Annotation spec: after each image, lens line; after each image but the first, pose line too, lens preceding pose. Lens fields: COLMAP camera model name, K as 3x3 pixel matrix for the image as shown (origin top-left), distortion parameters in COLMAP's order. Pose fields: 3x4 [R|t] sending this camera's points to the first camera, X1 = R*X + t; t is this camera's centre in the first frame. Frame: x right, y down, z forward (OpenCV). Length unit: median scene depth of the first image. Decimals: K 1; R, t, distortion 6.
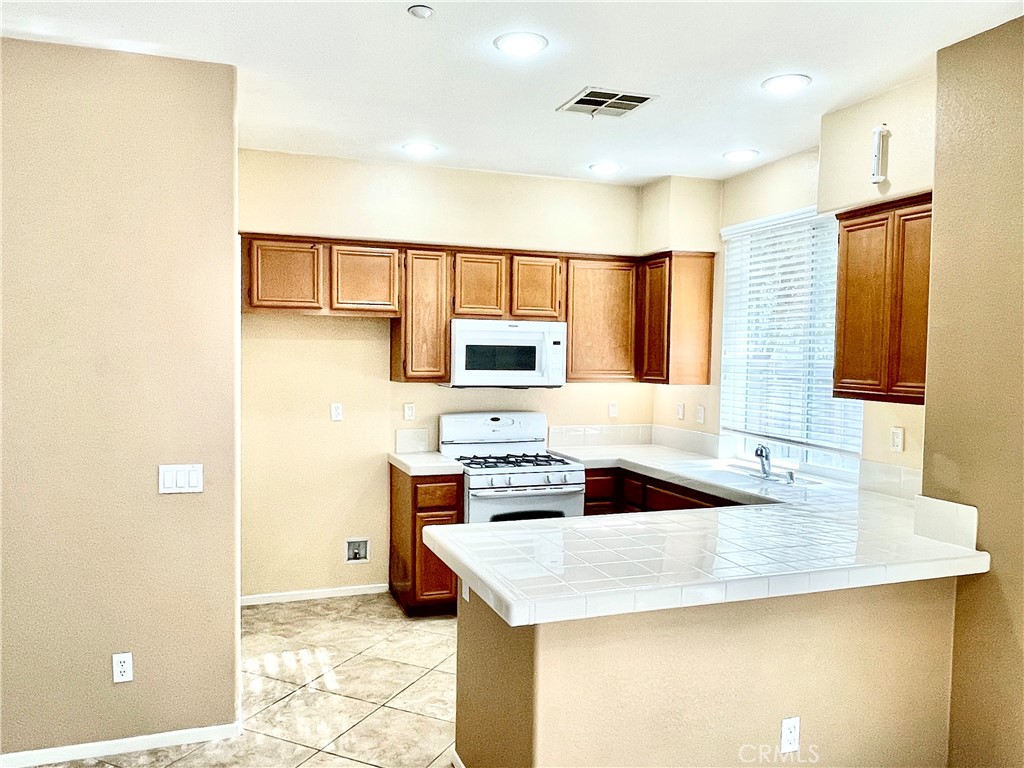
lens RADIAL K [[778.0, 0, 497.7], [0, 778.0, 390.9], [0, 0, 1]] dist [0.004623, -0.007796]
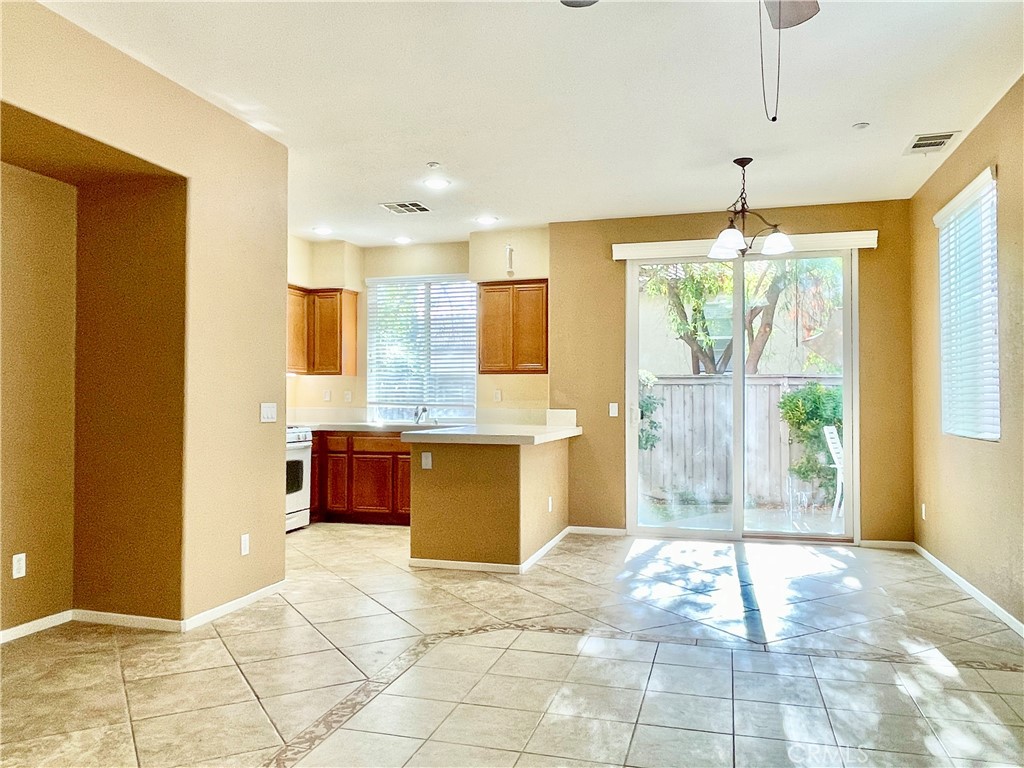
lens RADIAL K [[778.0, 0, 509.1], [0, 778.0, 383.9], [0, 0, 1]] dist [0.004623, -0.007796]
pose [[0.570939, 0.008235, 0.820952, -0.937725], [0.045427, 0.998101, -0.041604, 0.097030], [-0.819735, 0.061047, 0.569480, -0.152711]]
